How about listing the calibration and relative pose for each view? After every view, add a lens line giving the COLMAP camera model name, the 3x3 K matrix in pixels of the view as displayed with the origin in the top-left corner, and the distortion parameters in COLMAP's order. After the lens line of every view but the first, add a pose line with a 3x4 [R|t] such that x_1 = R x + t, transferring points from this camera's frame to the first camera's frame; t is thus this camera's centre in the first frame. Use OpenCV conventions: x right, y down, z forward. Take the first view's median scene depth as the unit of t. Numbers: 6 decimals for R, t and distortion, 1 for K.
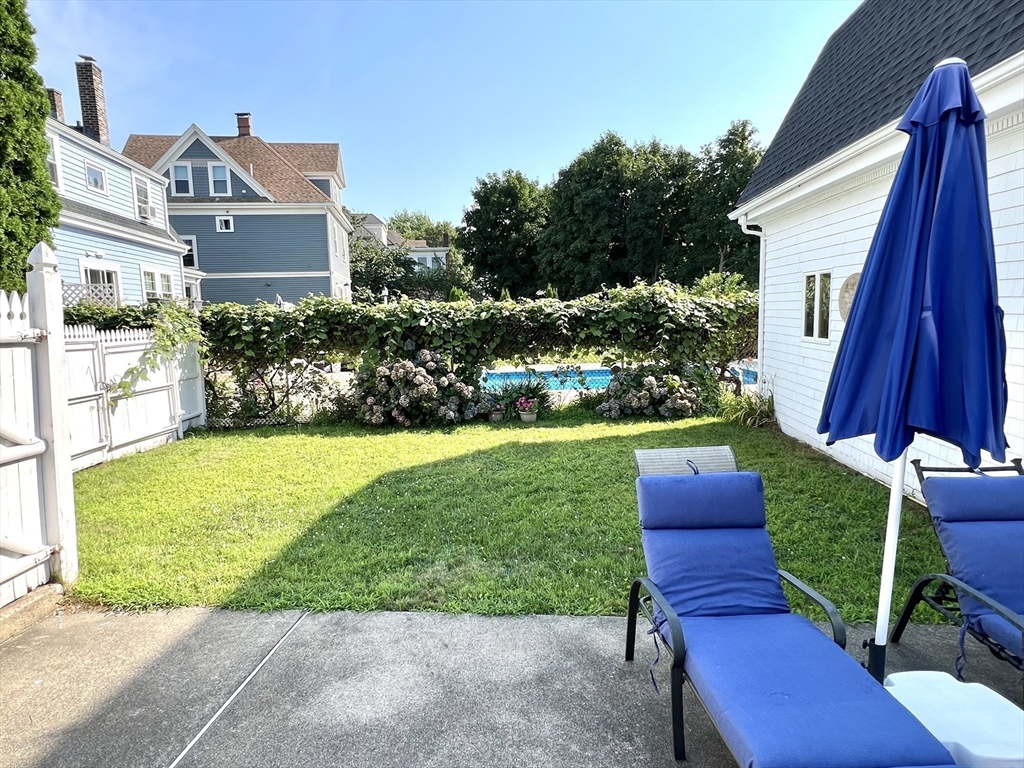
lens RADIAL K [[606.9, 0, 512.0], [0, 606.9, 384.0], [0, 0, 1]] dist [-0.000325, 0.000331]
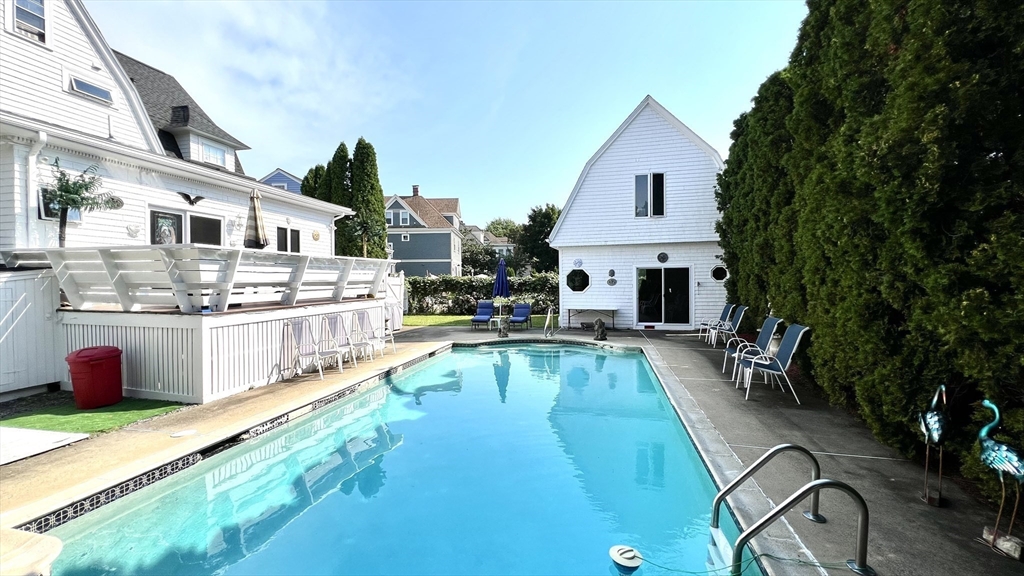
lens RADIAL K [[384.3, 0, 512.0], [0, 384.3, 288.0], [0, 0, 1]] dist [-0.000477, -0.000082]
pose [[0.990433, 0.020919, -0.136401, 0.103769], [-0.033561, 0.995280, -0.091052, 0.031844], [0.133853, 0.094759, 0.986460, -0.309309]]
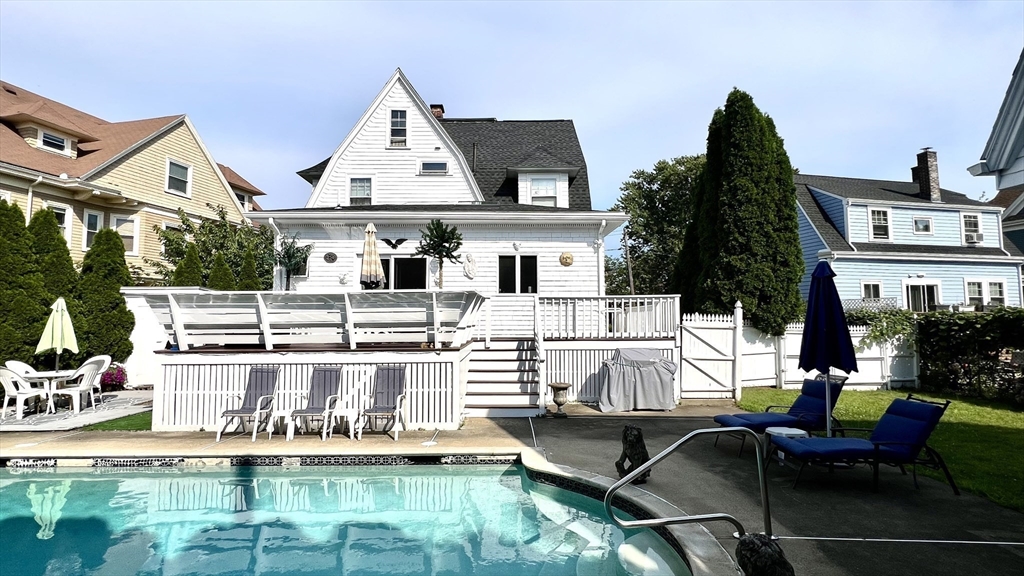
lens RADIAL K [[466.2, 0, 517.4], [0, 466.2, 299.3], [0, 0, 1]] dist [-0.000892, -0.000240]
pose [[0.122664, -0.016234, -0.992315, 0.184922], [-0.116314, 0.992740, -0.030619, -0.000725], [0.985609, 0.119176, 0.119885, -0.063405]]
